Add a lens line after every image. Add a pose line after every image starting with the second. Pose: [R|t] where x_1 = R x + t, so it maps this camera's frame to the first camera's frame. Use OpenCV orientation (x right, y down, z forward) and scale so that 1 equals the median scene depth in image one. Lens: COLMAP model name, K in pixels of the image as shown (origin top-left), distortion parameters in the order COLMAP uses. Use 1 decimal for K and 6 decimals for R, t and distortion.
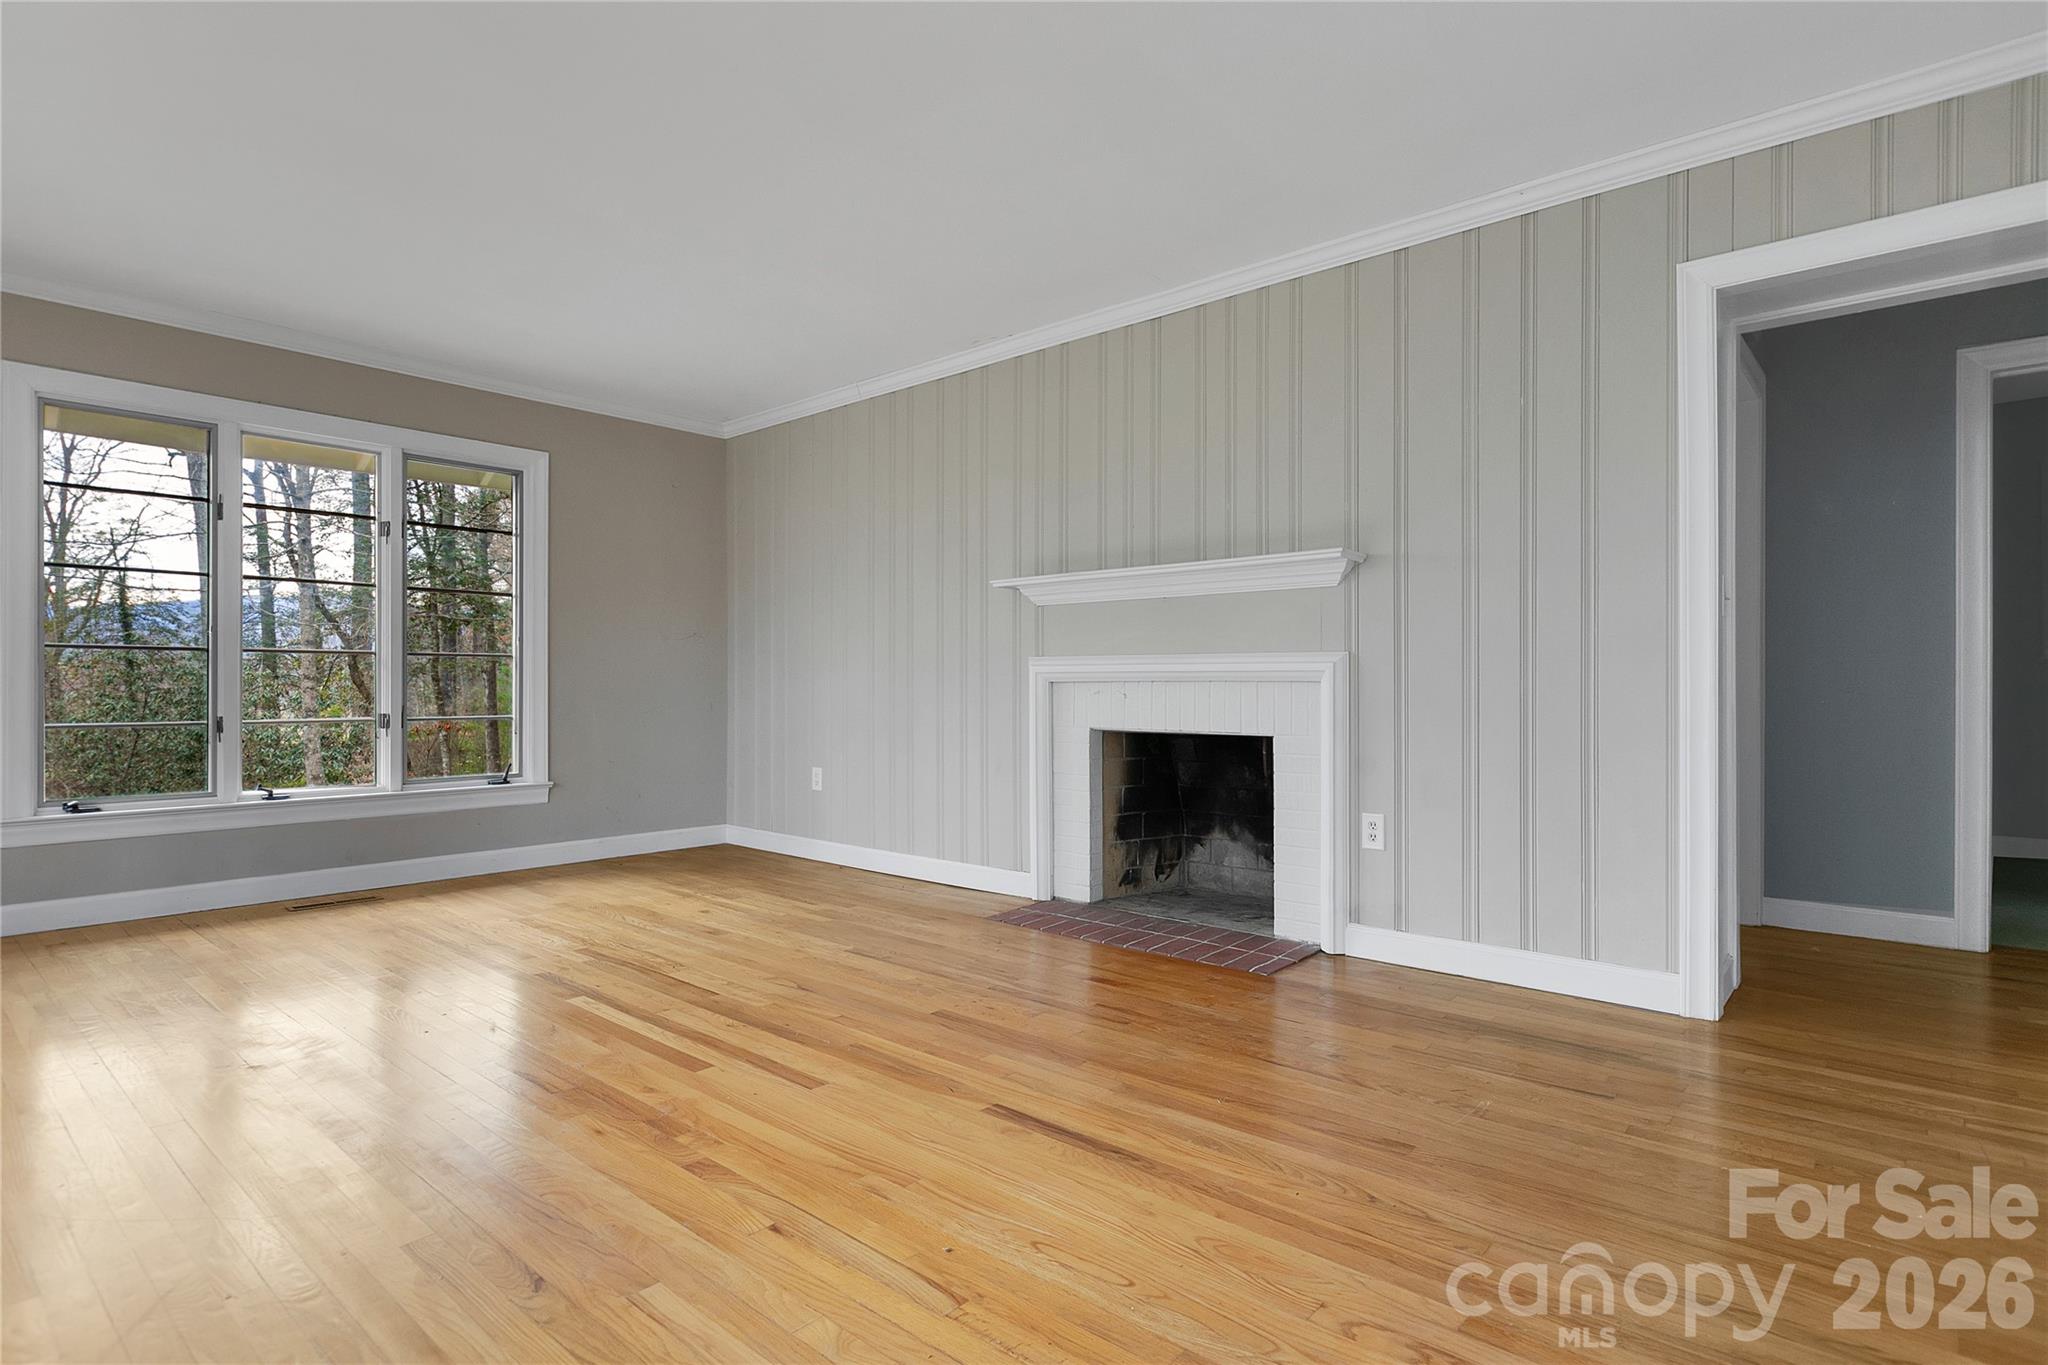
lens RADIAL K [[1040.7, 0, 1035.4], [0, 1040.7, 681.8], [0, 0, 1]] dist [0.000644, 0.000257]
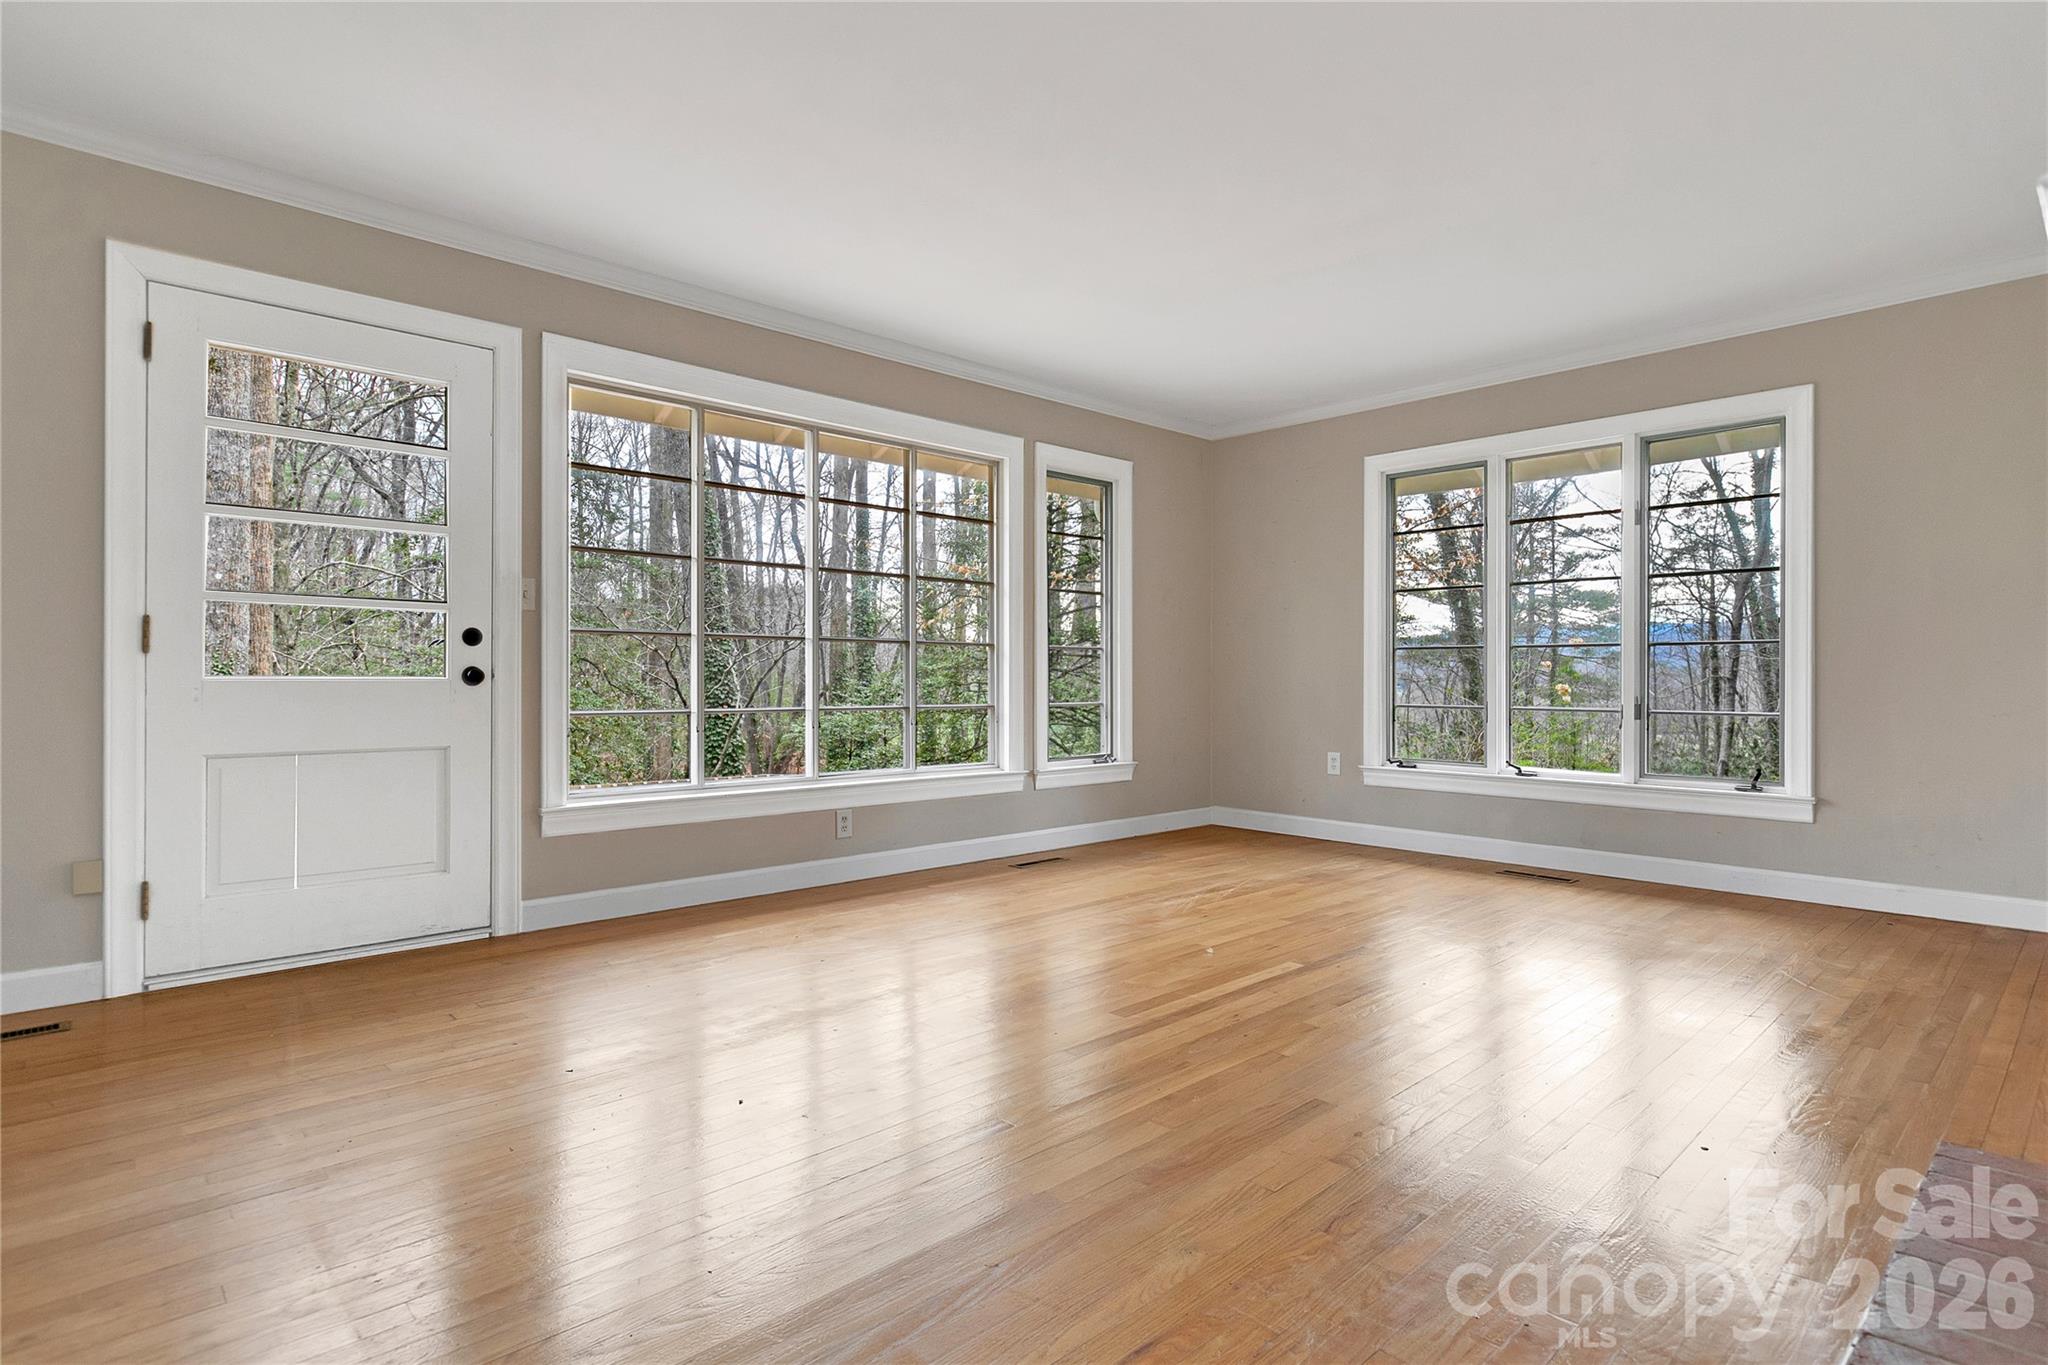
lens RADIAL K [[1040.7, 0, 1035.4], [0, 1040.7, 681.8], [0, 0, 1]] dist [0.000644, 0.000257]
pose [[-0.099982, 0.004295, -0.994980, 0.497919], [0.003917, 0.999985, 0.003923, 0.003396], [0.994982, -0.003505, -0.099997, 0.628319]]
